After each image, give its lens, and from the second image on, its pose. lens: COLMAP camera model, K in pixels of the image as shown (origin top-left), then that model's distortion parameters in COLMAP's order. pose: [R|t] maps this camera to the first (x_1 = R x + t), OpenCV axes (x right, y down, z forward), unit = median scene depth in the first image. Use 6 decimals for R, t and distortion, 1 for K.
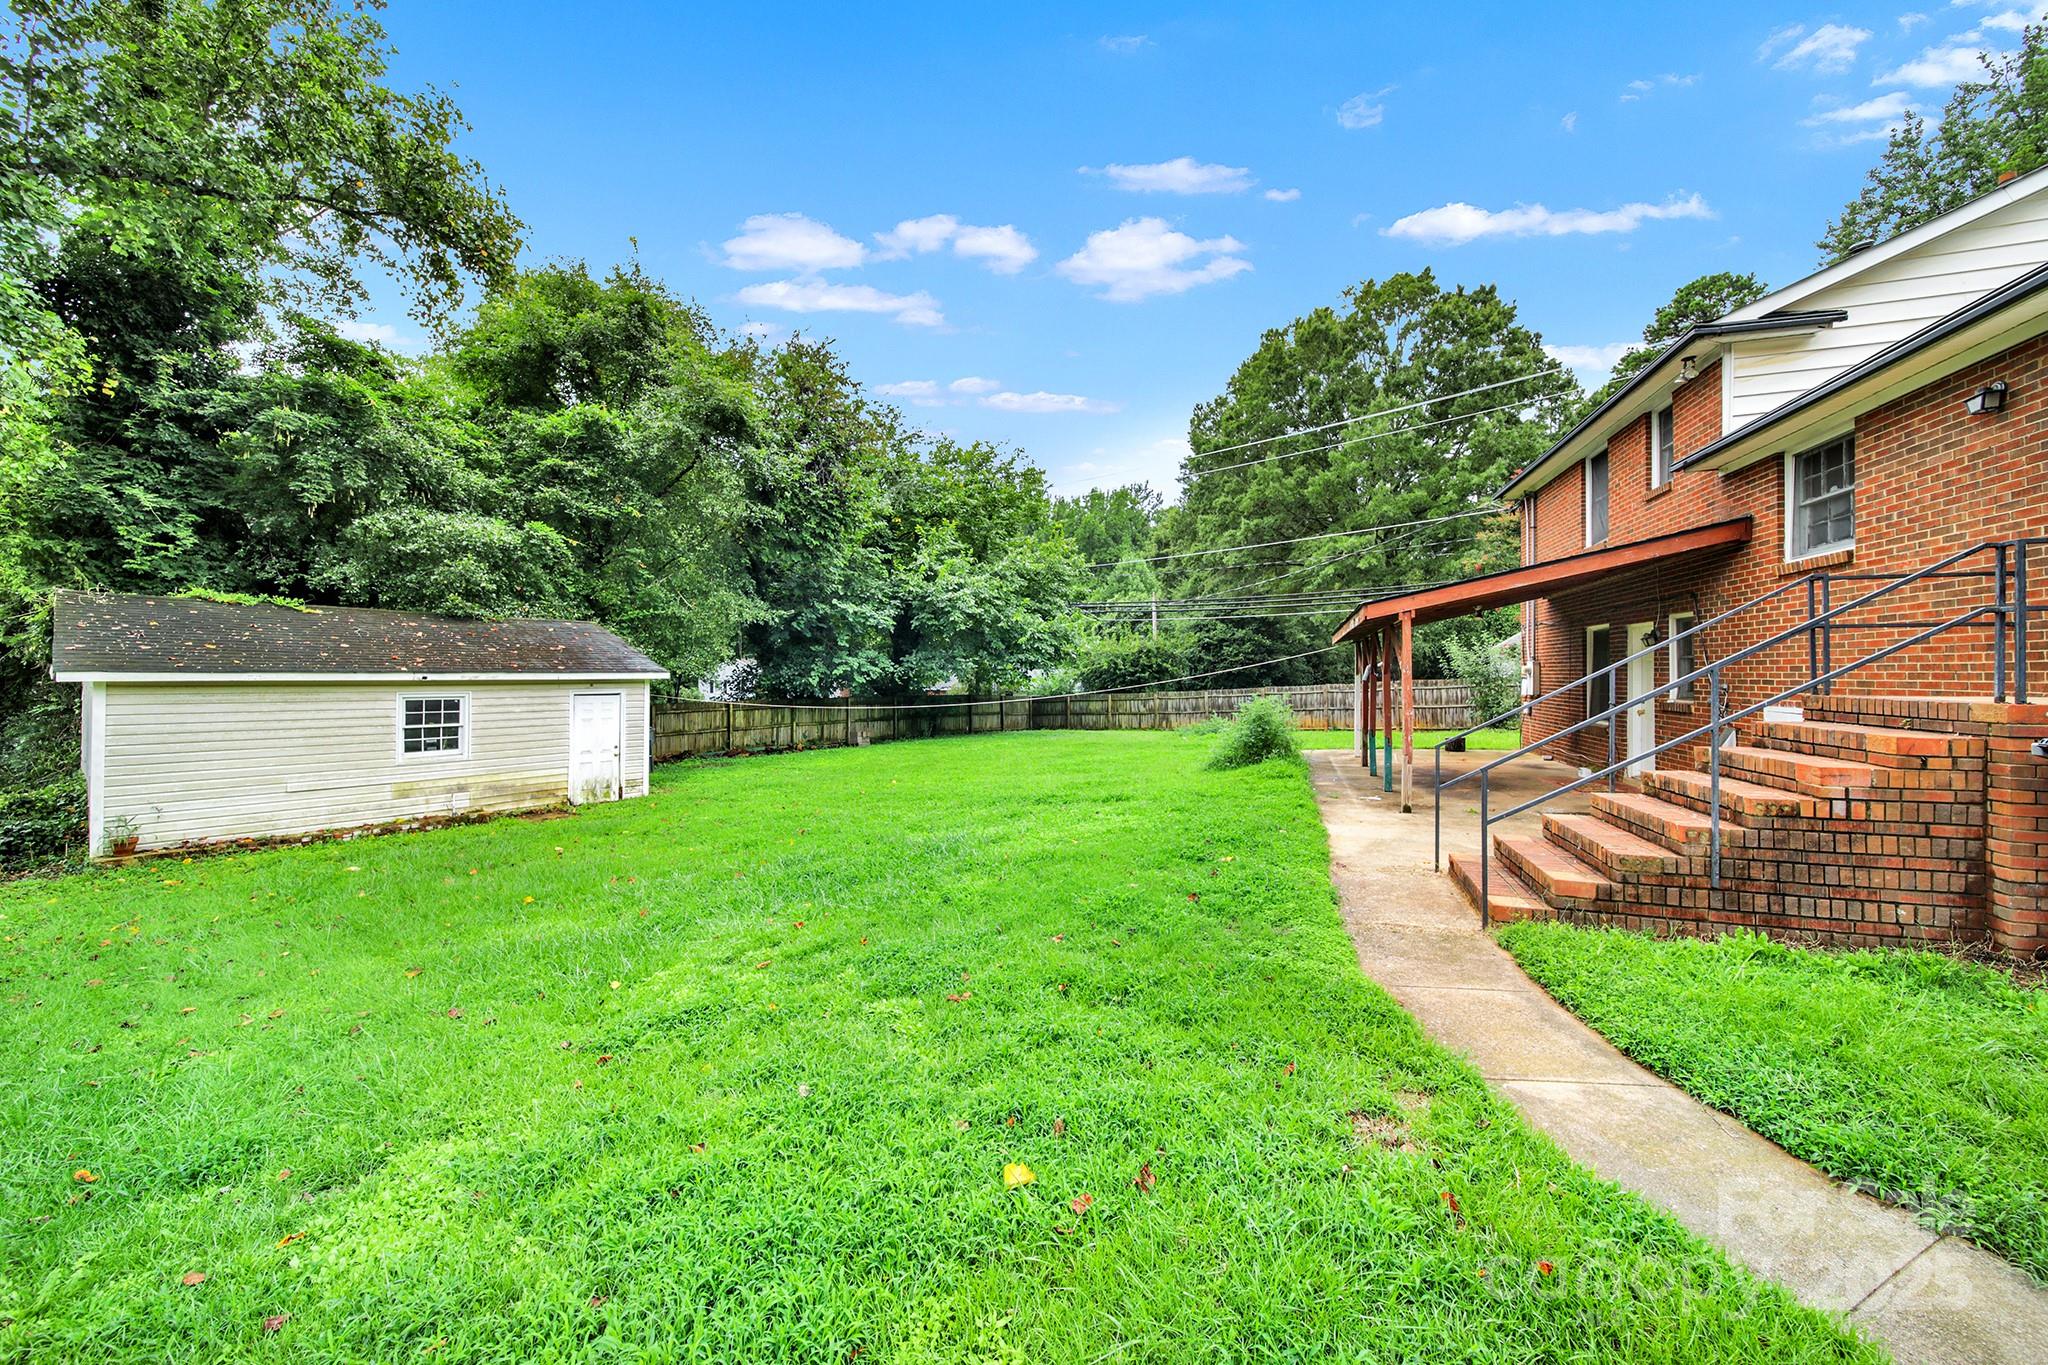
lens RADIAL K [[744.8, 0, 1024.0], [0, 744.8, 682.5], [0, 0, 1]] dist [-0.000597, -0.000054]
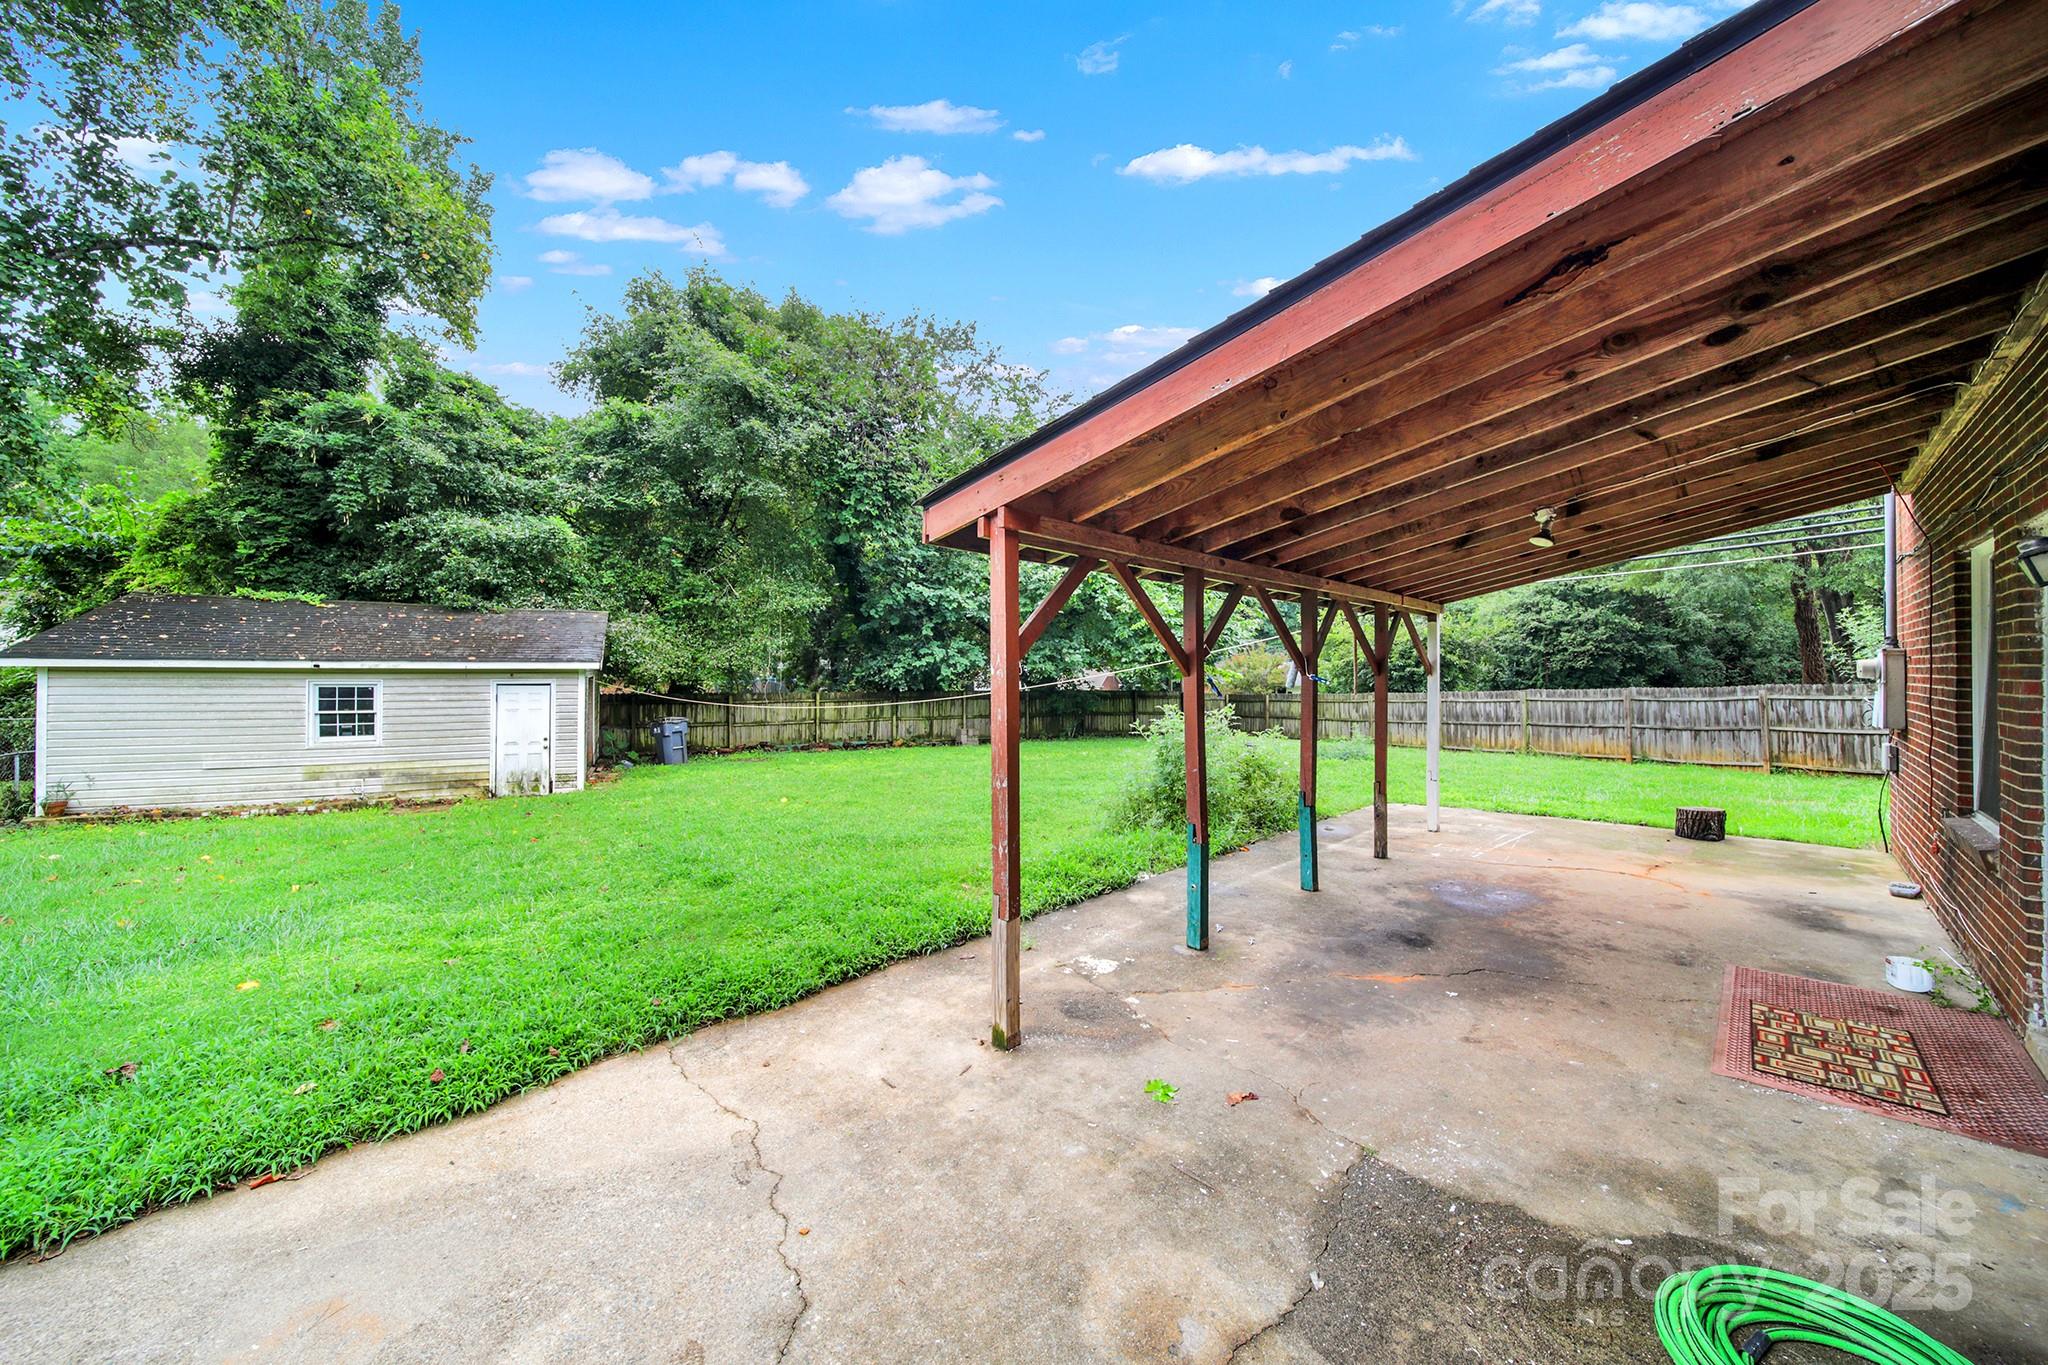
lens RADIAL K [[738.3, 0, 1017.0], [0, 738.3, 649.7], [0, 0, 1]] dist [-0.000203, -0.000122]
pose [[0.896866, -0.001274, -0.442301, 0.468290], [-0.013045, 0.999485, -0.029330, -0.010158], [0.442111, 0.032074, 0.896387, 0.449749]]
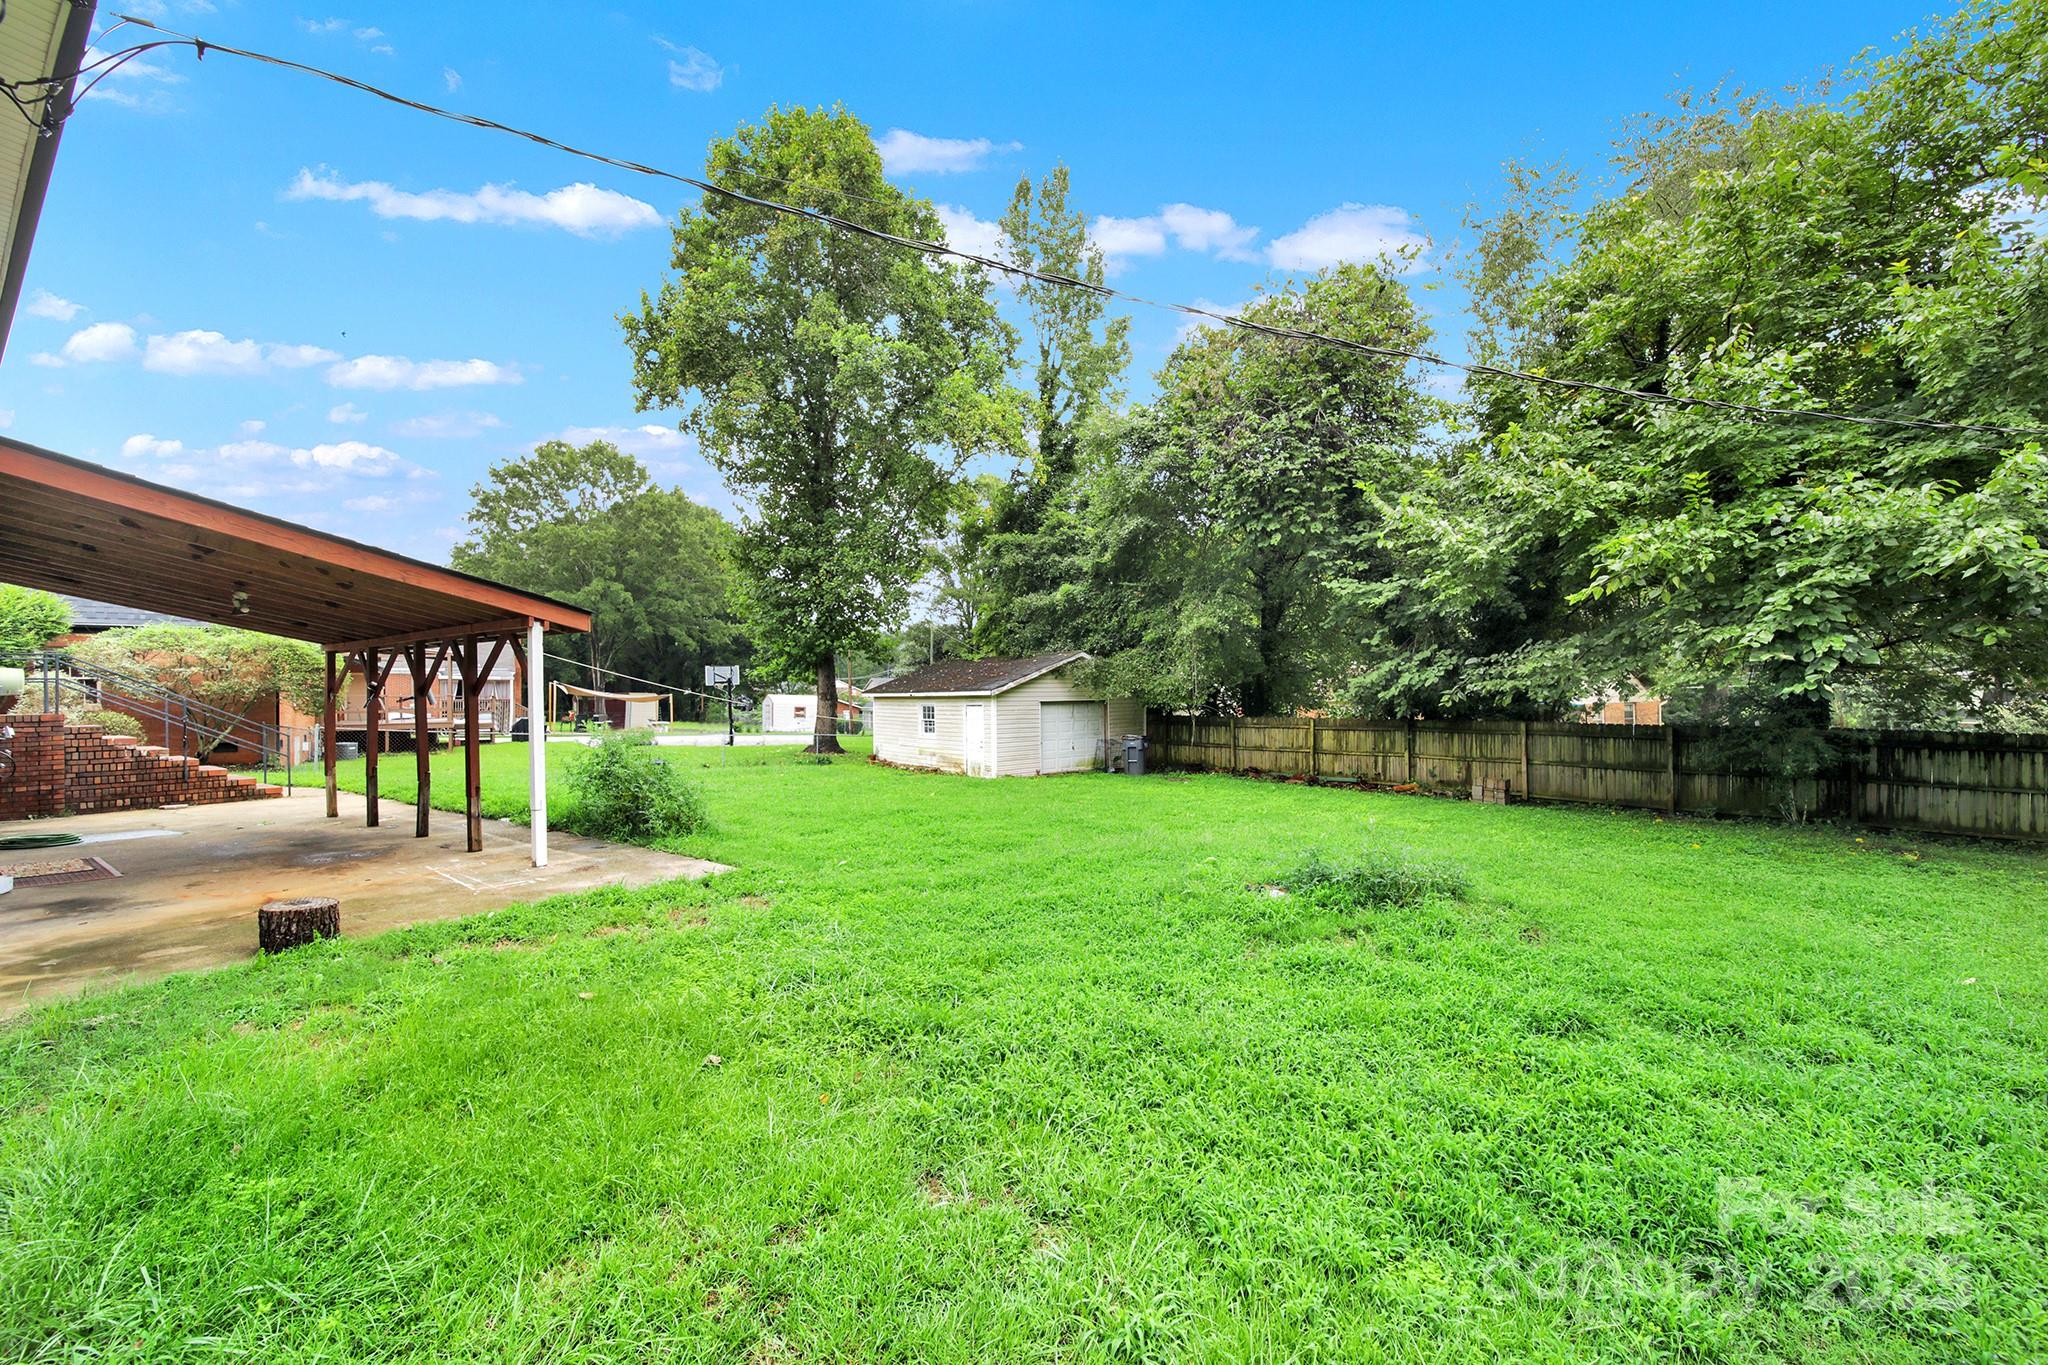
lens RADIAL K [[744.8, 0, 1024.0], [0, 744.8, 682.5], [0, 0, 1]] dist [-0.000597, -0.000054]
pose [[-0.234744, -0.011415, -0.971990, 0.949477], [0.002286, 0.999922, -0.012296, -0.013050], [0.972055, -0.005108, -0.234700, 1.565709]]
